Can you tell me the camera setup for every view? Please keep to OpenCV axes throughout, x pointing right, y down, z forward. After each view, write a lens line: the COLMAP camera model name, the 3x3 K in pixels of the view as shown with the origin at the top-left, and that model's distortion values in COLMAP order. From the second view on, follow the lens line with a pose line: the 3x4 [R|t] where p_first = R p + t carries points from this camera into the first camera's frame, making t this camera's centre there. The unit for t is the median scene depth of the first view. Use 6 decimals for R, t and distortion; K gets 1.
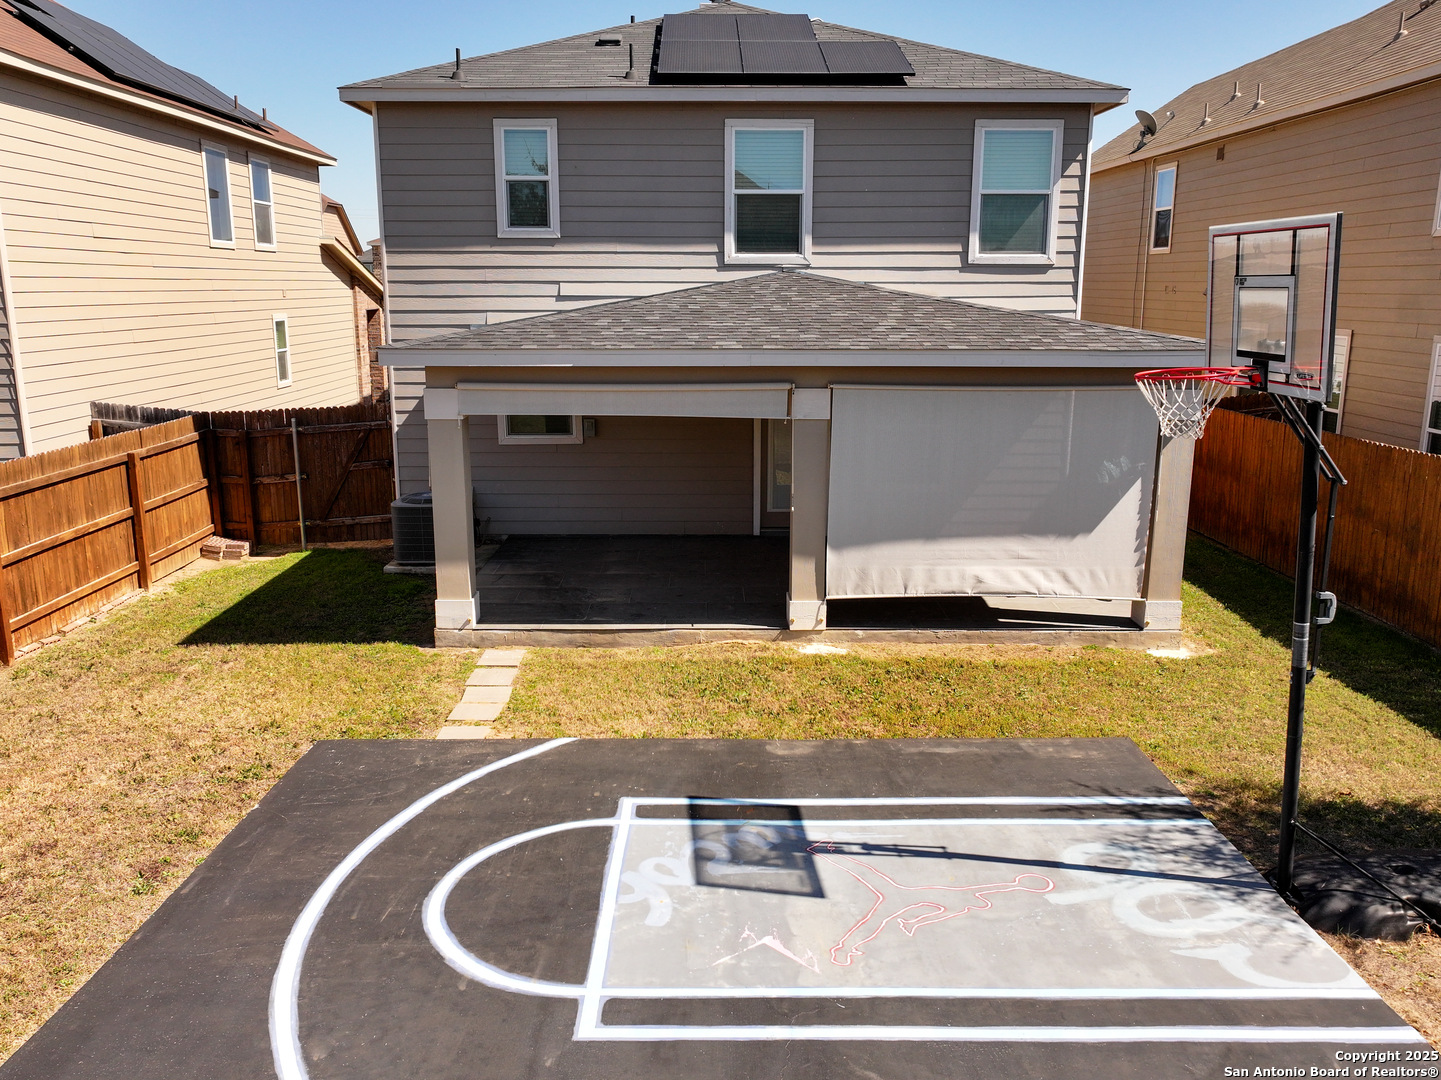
lens RADIAL K [[1166.7, 0, 716.0], [0, 1166.7, 551.4], [0, 0, 1]] dist [0.004363, -0.003340]
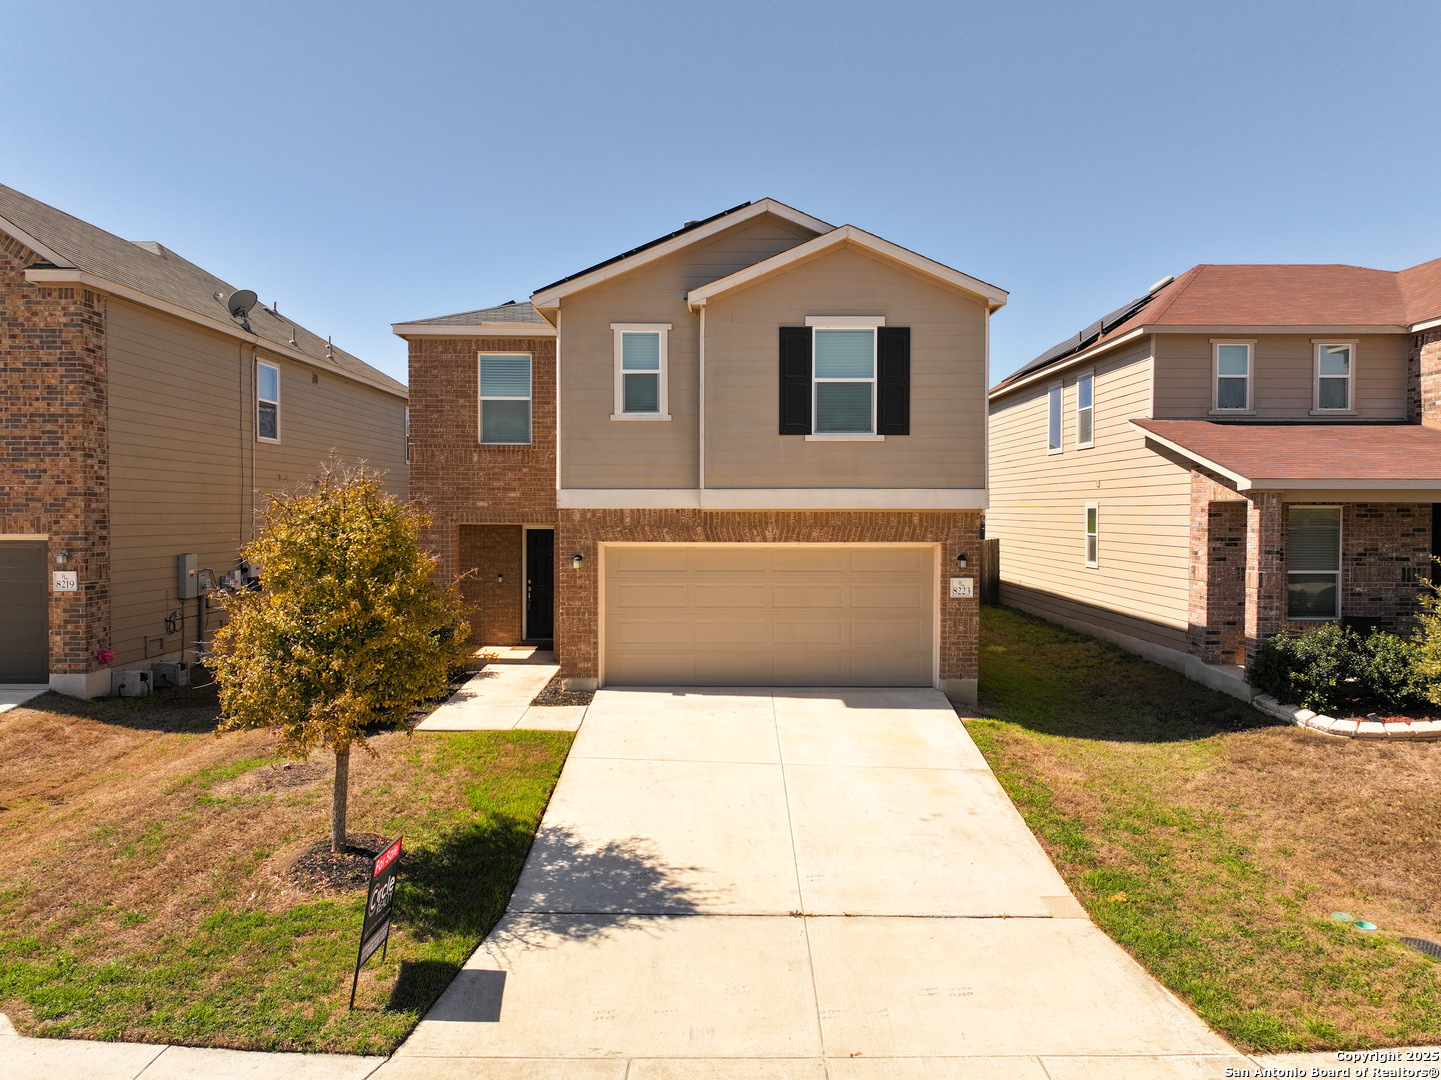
lens RADIAL K [[1019.8, 0, 727.9], [0, 1019.8, 533.1], [0, 0, 1]] dist [-0.005320, 0.017817]
pose [[-0.999978, -0.002740, 0.006013, -0.085554], [-0.001202, 0.970216, 0.242237, -1.047967], [-0.006498, 0.242225, -0.970198, 4.987144]]
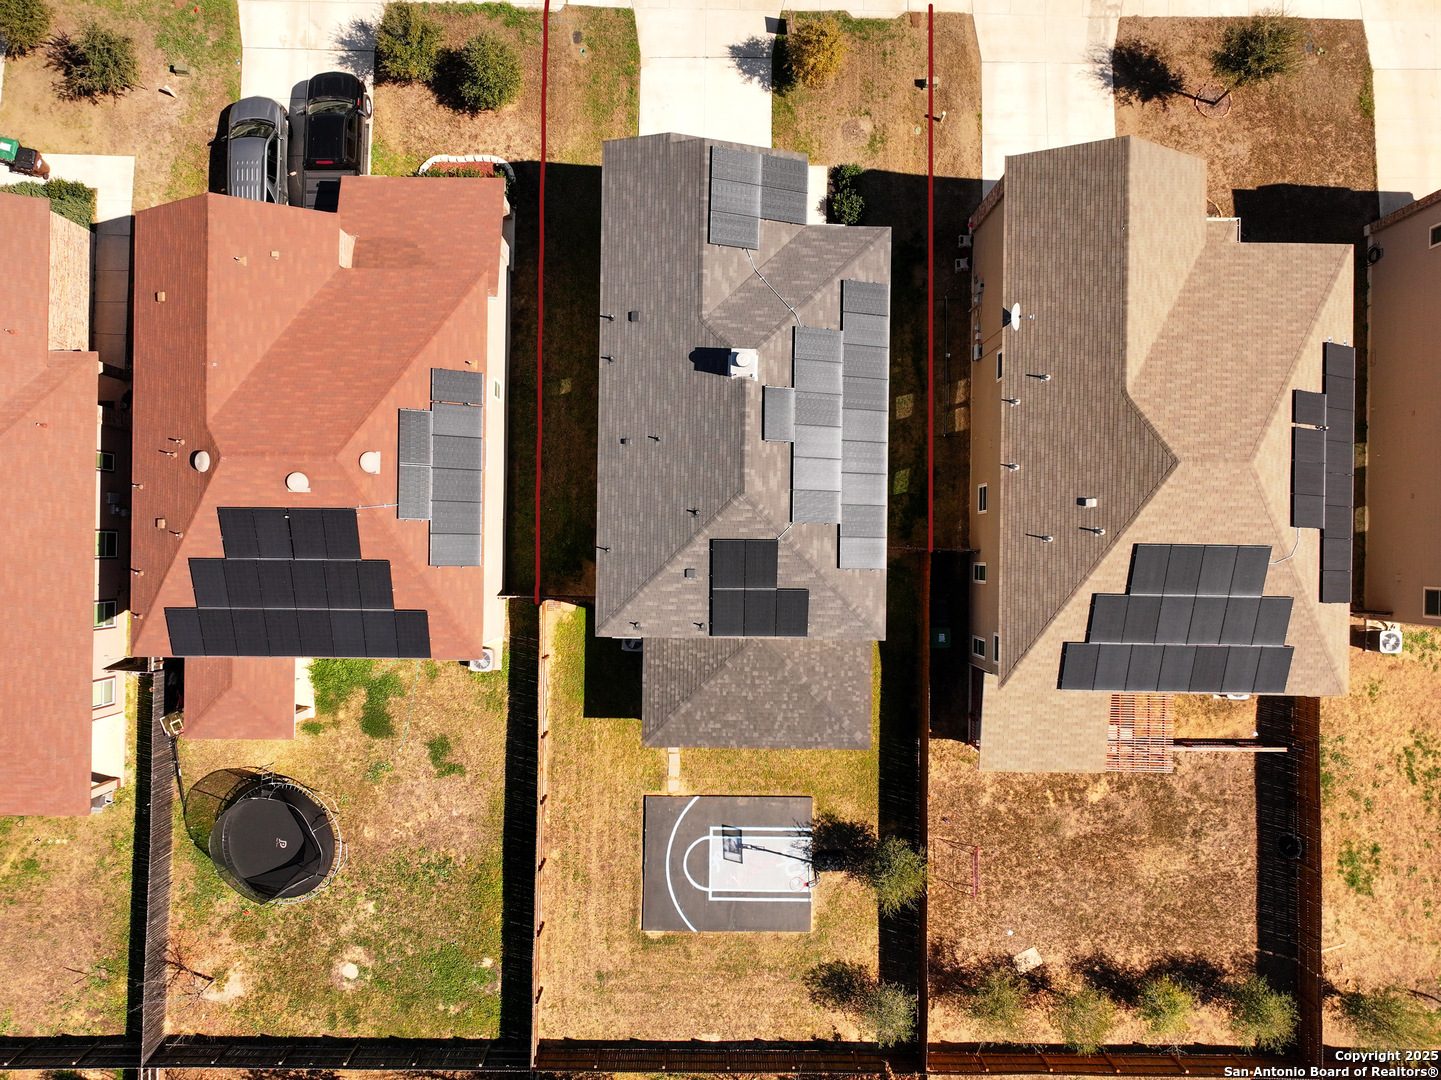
lens RADIAL K [[1166.7, 0, 719.9], [0, 1166.7, 540.1], [0, 0, 1]] dist [0.004363, -0.003340]
pose [[0.999820, 0.018206, 0.005426, -0.078717], [-0.009429, 0.227638, 0.973700, -4.867295], [0.016492, -0.973576, 0.227769, 0.944382]]
